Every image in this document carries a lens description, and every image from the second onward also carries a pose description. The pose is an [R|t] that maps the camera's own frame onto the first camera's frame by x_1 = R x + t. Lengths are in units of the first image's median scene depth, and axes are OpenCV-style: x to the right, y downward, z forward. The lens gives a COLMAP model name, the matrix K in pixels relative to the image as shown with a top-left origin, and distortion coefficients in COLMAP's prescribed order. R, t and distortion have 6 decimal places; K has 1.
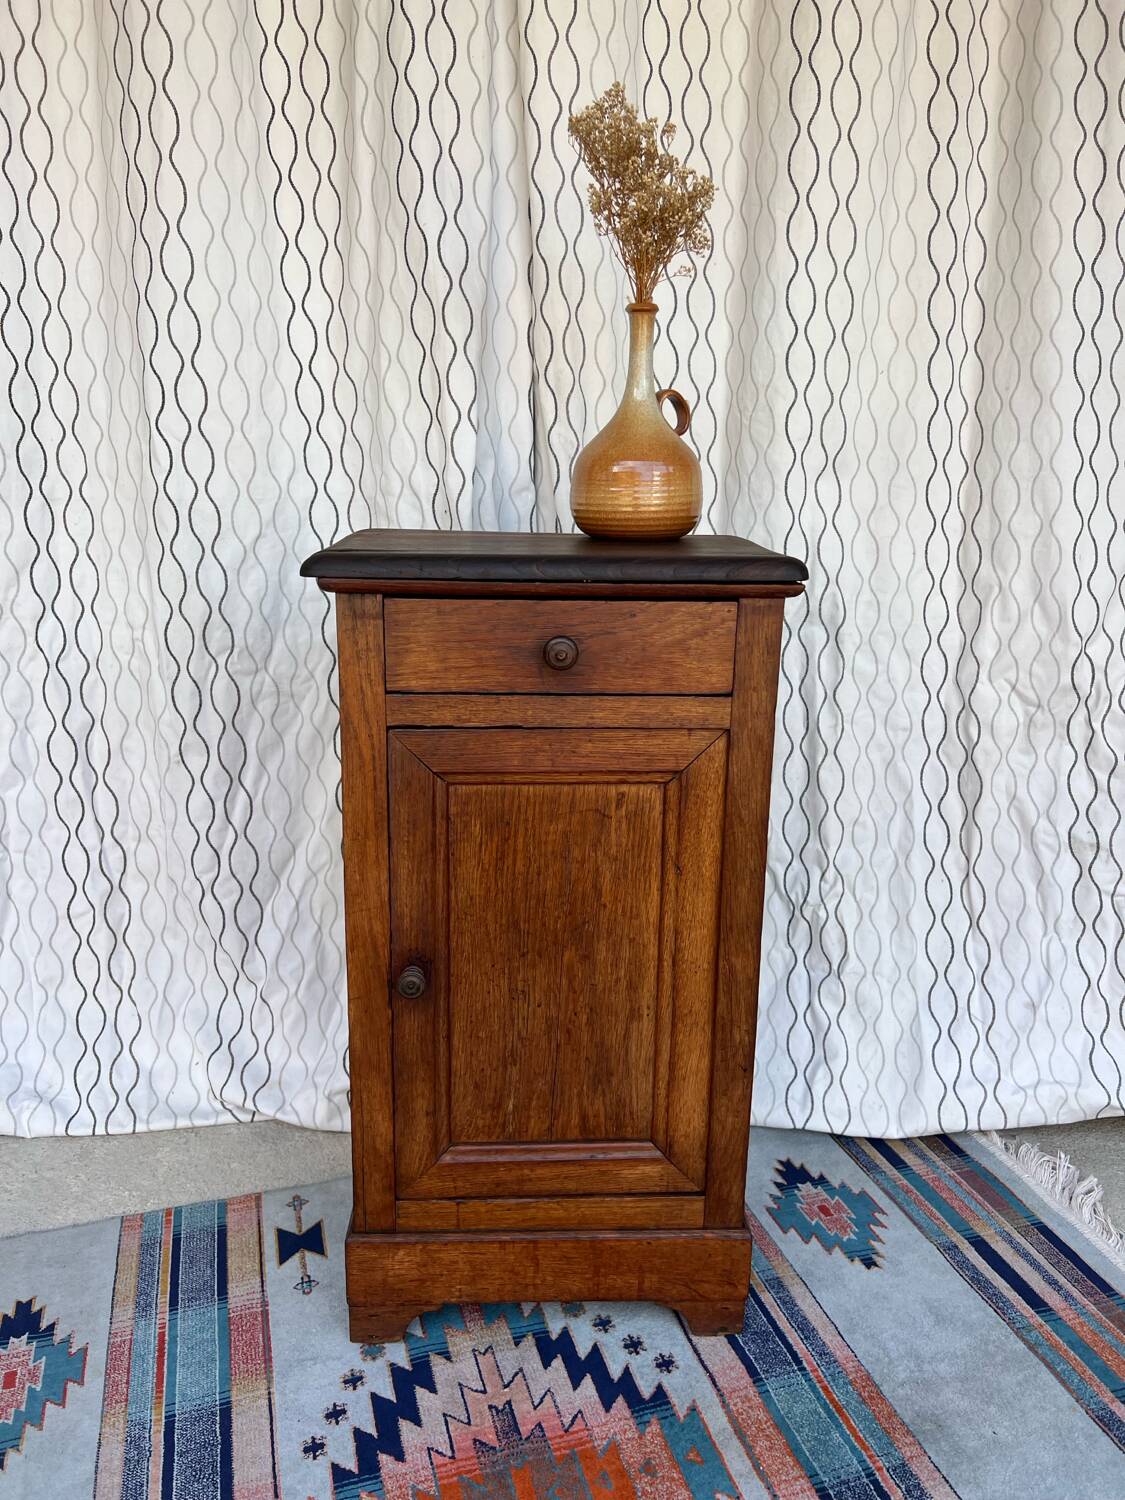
lens RADIAL K [[1148.1, 0, 561.6], [0, 1148.1, 746.1], [0, 0, 1]] dist [0.043522, -0.055860]
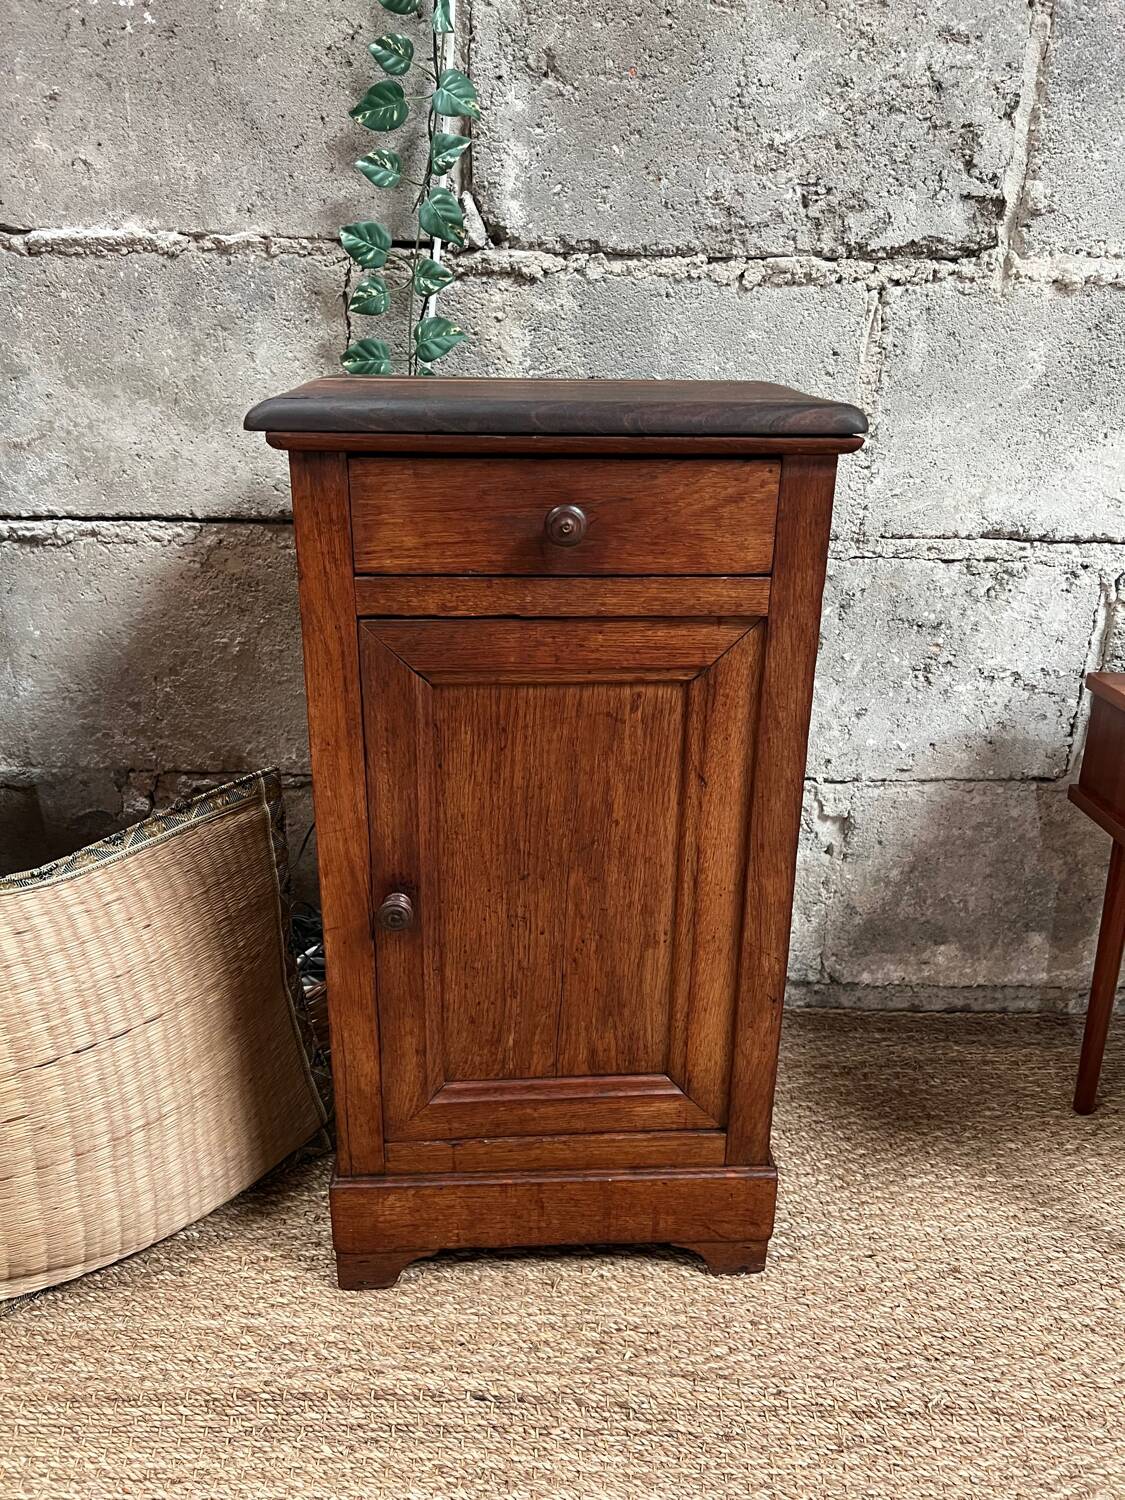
lens RADIAL K [[1148.1, 0, 571.0], [0, 1148.1, 756.3], [0, 0, 1]] dist [0.043522, -0.055860]
pose [[0.999826, -0.008236, 0.016737, -0.010694], [0.006190, 0.992901, 0.118781, -0.012671], [-0.017597, -0.118656, 0.992779, 0.140544]]
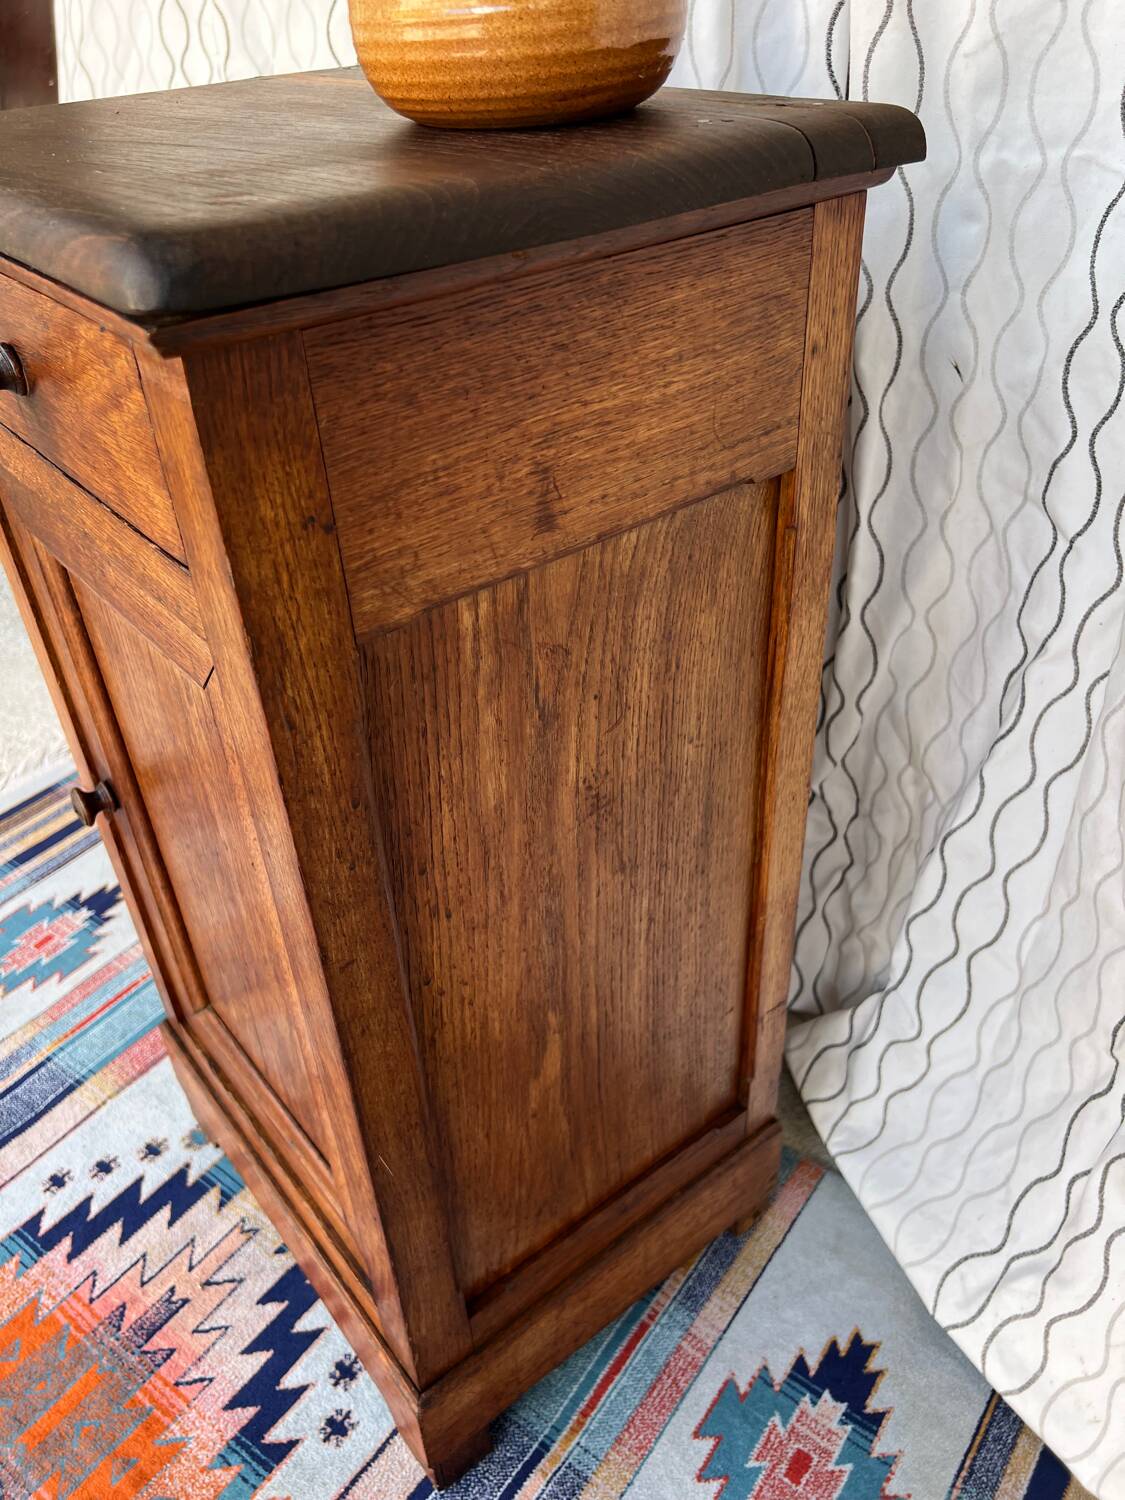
lens RADIAL K [[1148.1, 0, 549.7], [0, 1148.1, 741.0], [0, 0, 1]] dist [0.043522, -0.055860]
pose [[0.580781, 0.430172, -0.691119, 0.485878], [-0.146907, 0.890424, 0.430771, -0.171005], [0.800694, -0.148654, 0.580337, 0.769609]]
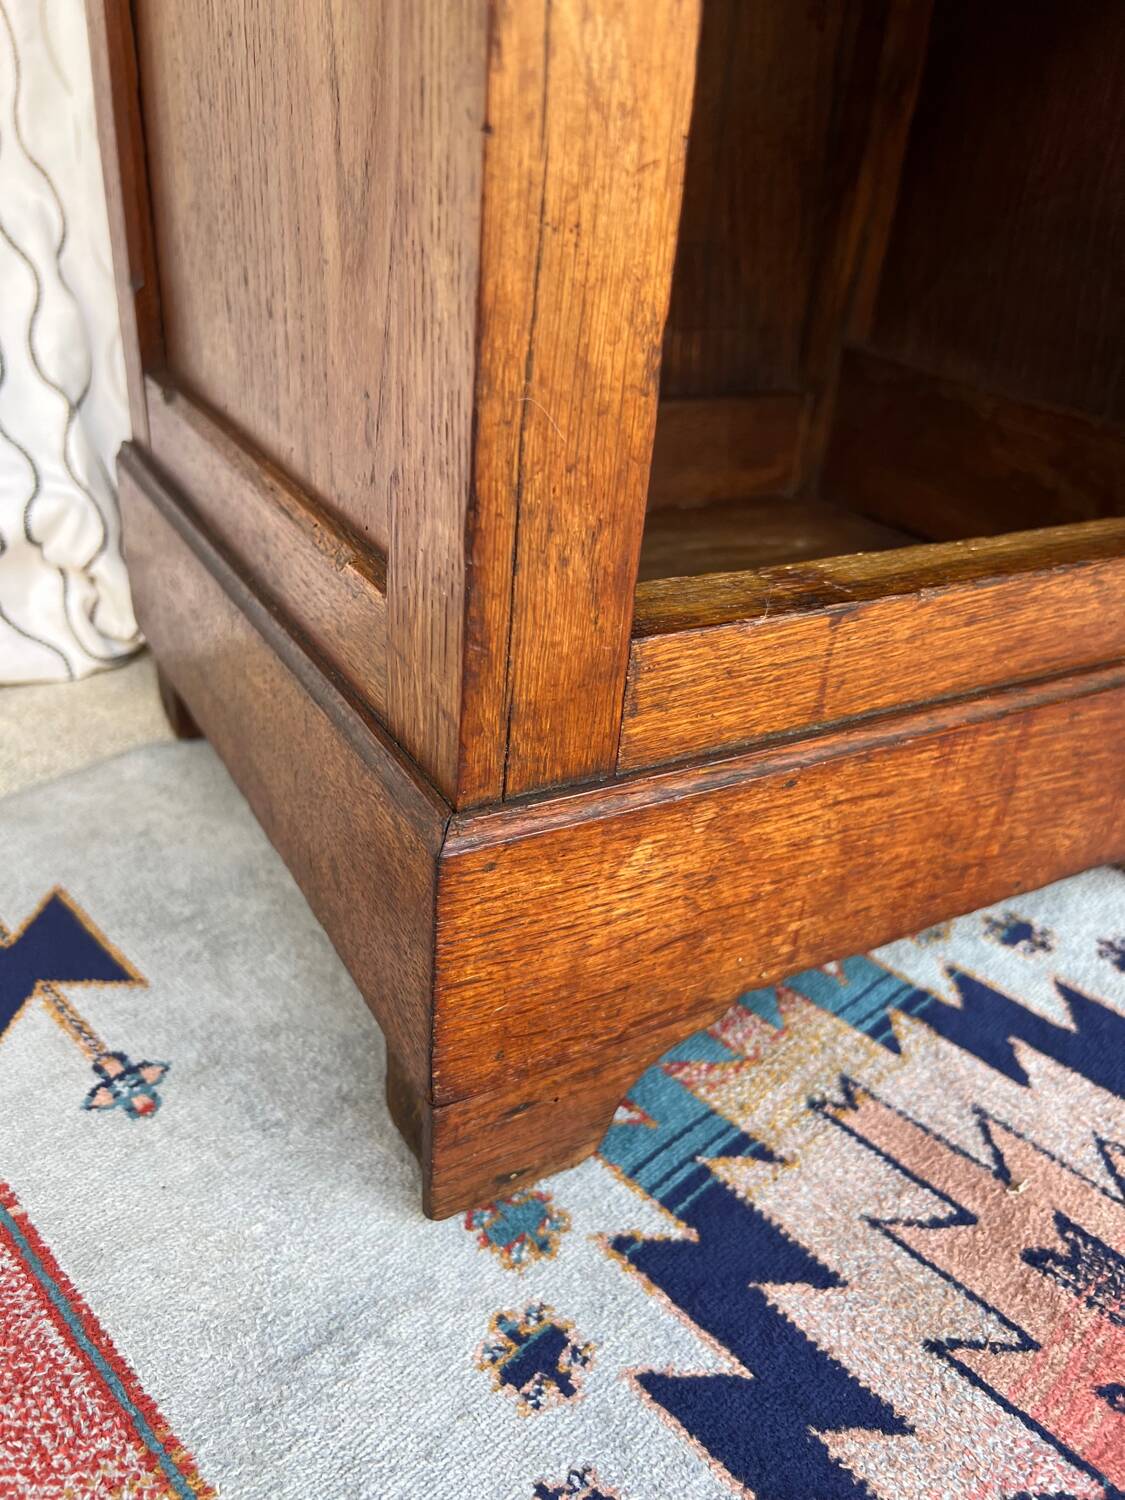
lens RADIAL K [[1171.4, 0, 559.7], [0, 1171.4, 760.1], [0, 0, 1]] dist [0.006939, -0.017302]
pose [[0.884960, -0.183796, 0.427860, -0.259277], [0.058197, 0.955261, 0.289981, 0.350579], [-0.462015, -0.231721, 0.856065, 0.808694]]
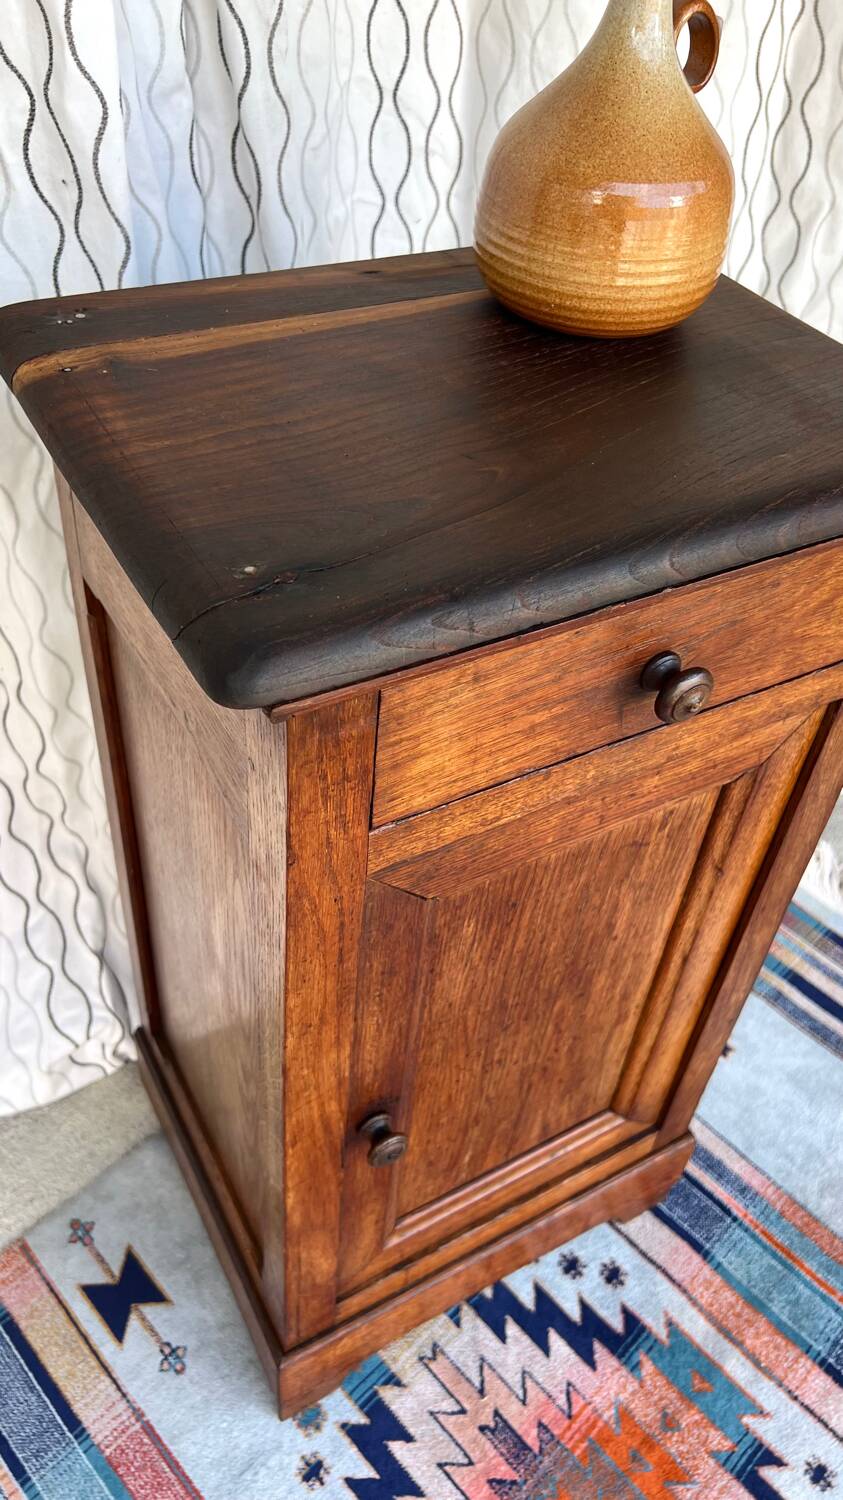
lens RADIAL K [[1149.2, 0, 421.4], [0, 1149.2, 753.5], [0, 0, 1]] dist [0.038159, -0.044171]
pose [[0.888782, -0.270334, 0.370116, -0.276426], [0.053698, 0.863388, 0.501675, -0.291969], [-0.455173, -0.426006, 0.781880, 0.542016]]
